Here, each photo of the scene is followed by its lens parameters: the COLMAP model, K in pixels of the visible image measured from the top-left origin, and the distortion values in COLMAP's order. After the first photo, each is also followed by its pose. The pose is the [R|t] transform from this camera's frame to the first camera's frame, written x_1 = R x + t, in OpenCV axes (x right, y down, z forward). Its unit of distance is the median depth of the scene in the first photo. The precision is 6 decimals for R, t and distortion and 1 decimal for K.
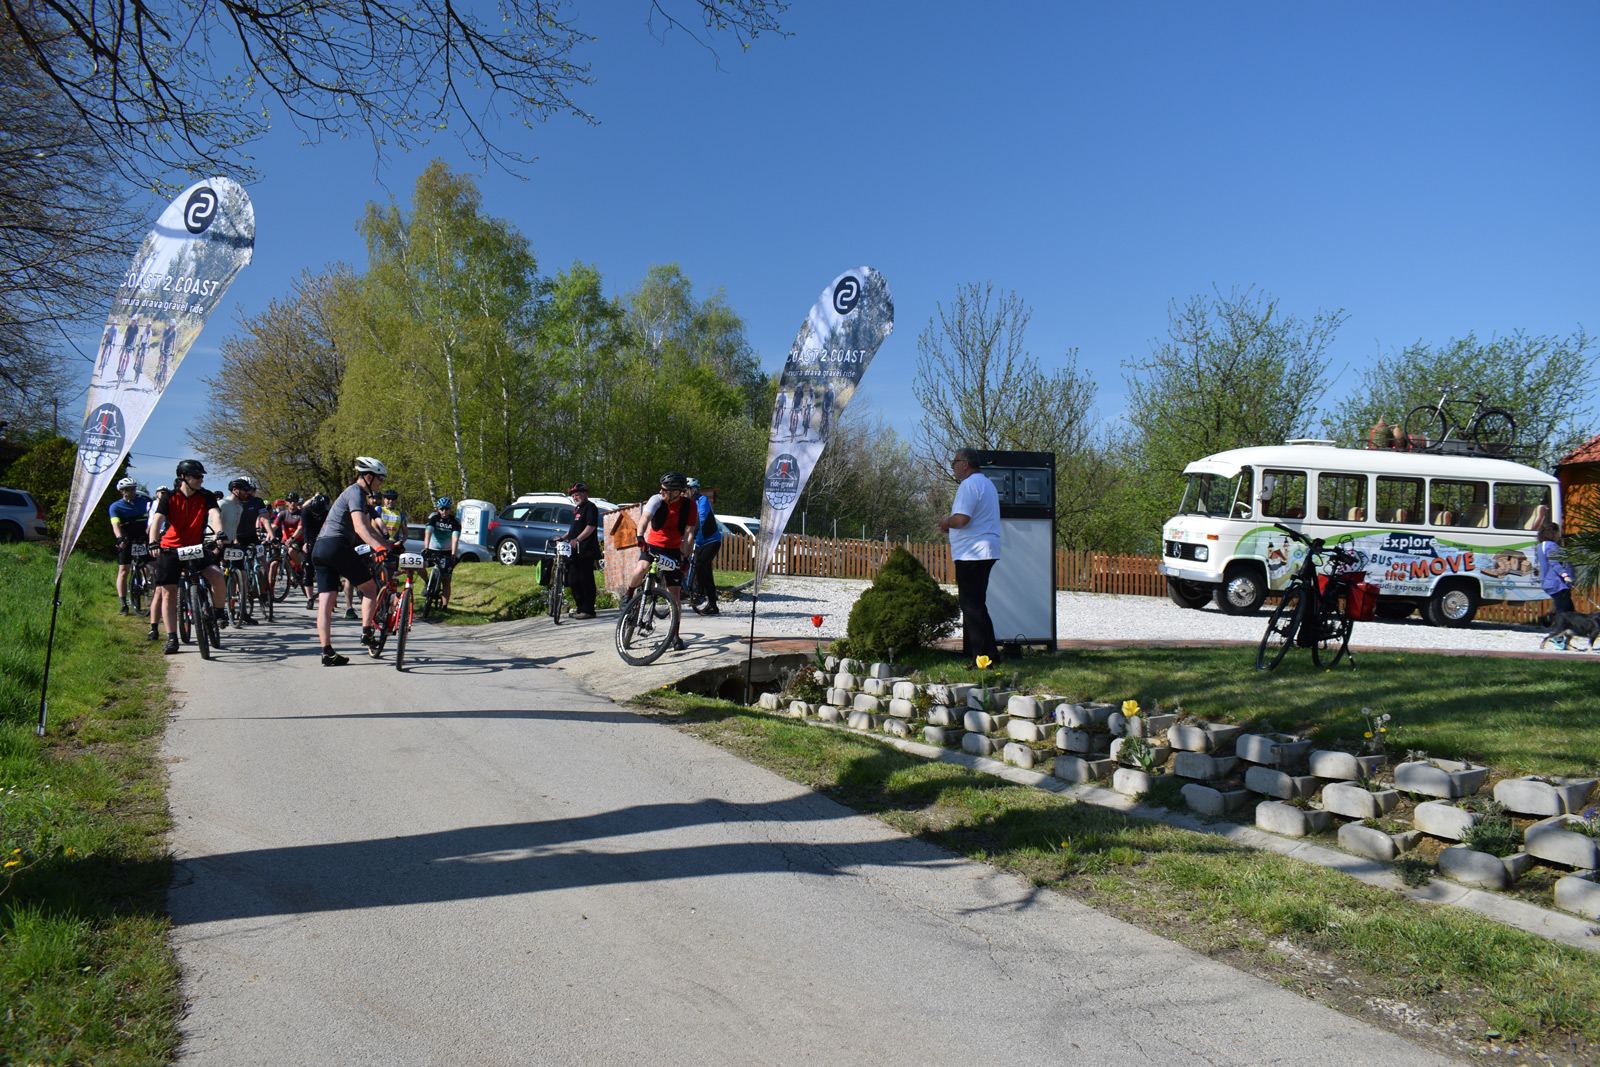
lens RADIAL K [[1242.0, 0, 800.0], [0, 1242.0, 533.5], [0, 0, 1]] dist [-0.004854, -0.001104]
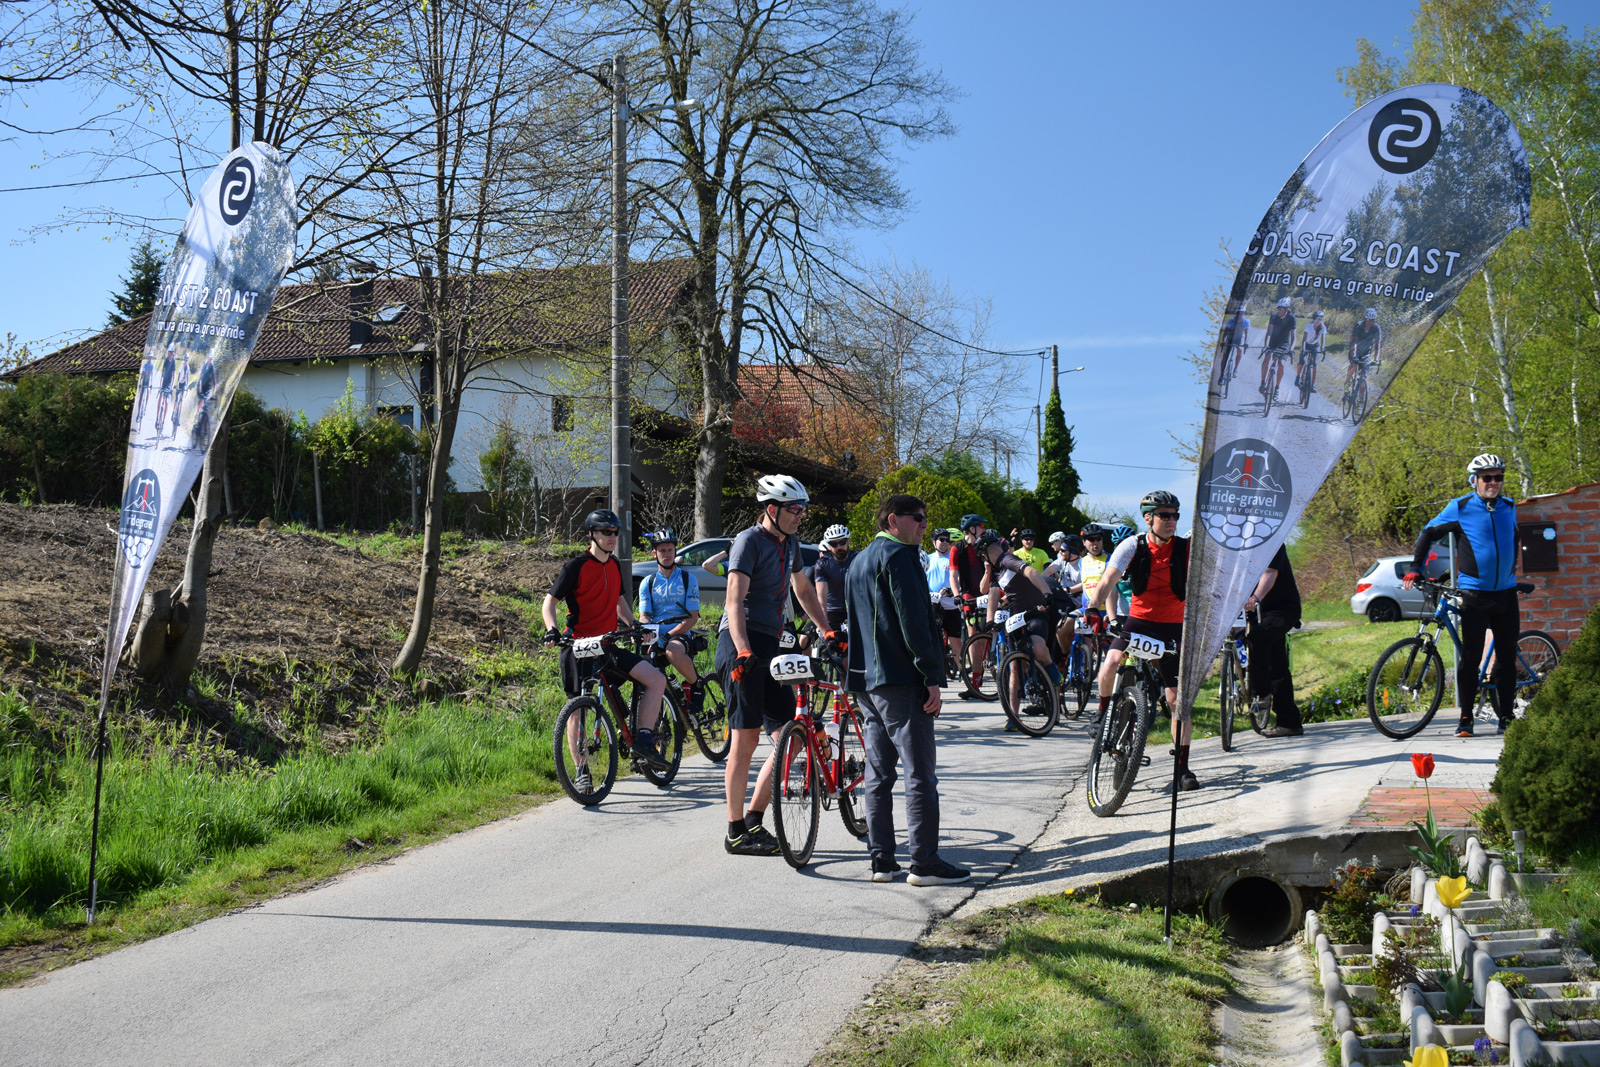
lens RADIAL K [[1941.3, 0, 800.0], [0, 1941.3, 533.5], [0, 0, 1]] dist [-0.012892, -0.028755]
pose [[0.753748, -0.061842, -0.654247, 0.183992], [0.052068, 0.998053, -0.034353, -0.003388], [0.655097, -0.008172, 0.755500, 0.150321]]
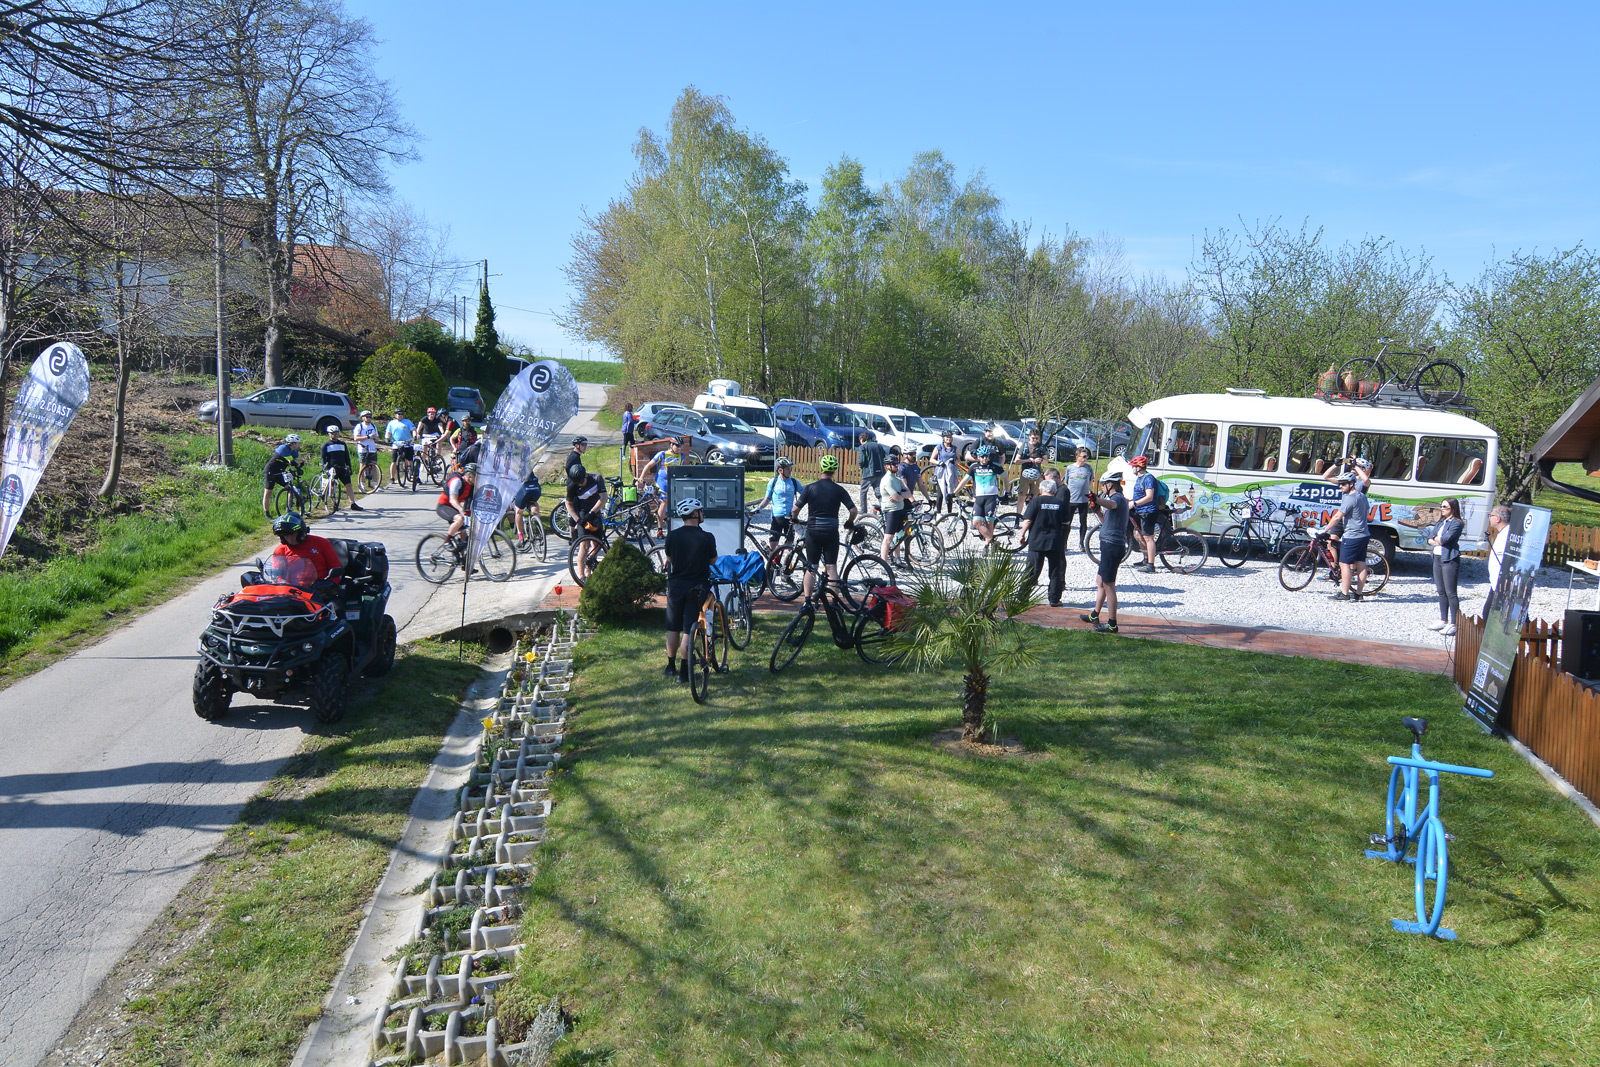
lens RADIAL K [[1112.2, 0, 800.0], [0, 1112.2, 533.5], [0, 0, 1]] dist [-0.000396, -0.003399]
pose [[0.948313, 0.049211, -0.313499, 0.361252], [-0.001359, 0.988523, 0.151061, -0.098727], [0.317335, -0.142827, 0.937496, -0.034887]]
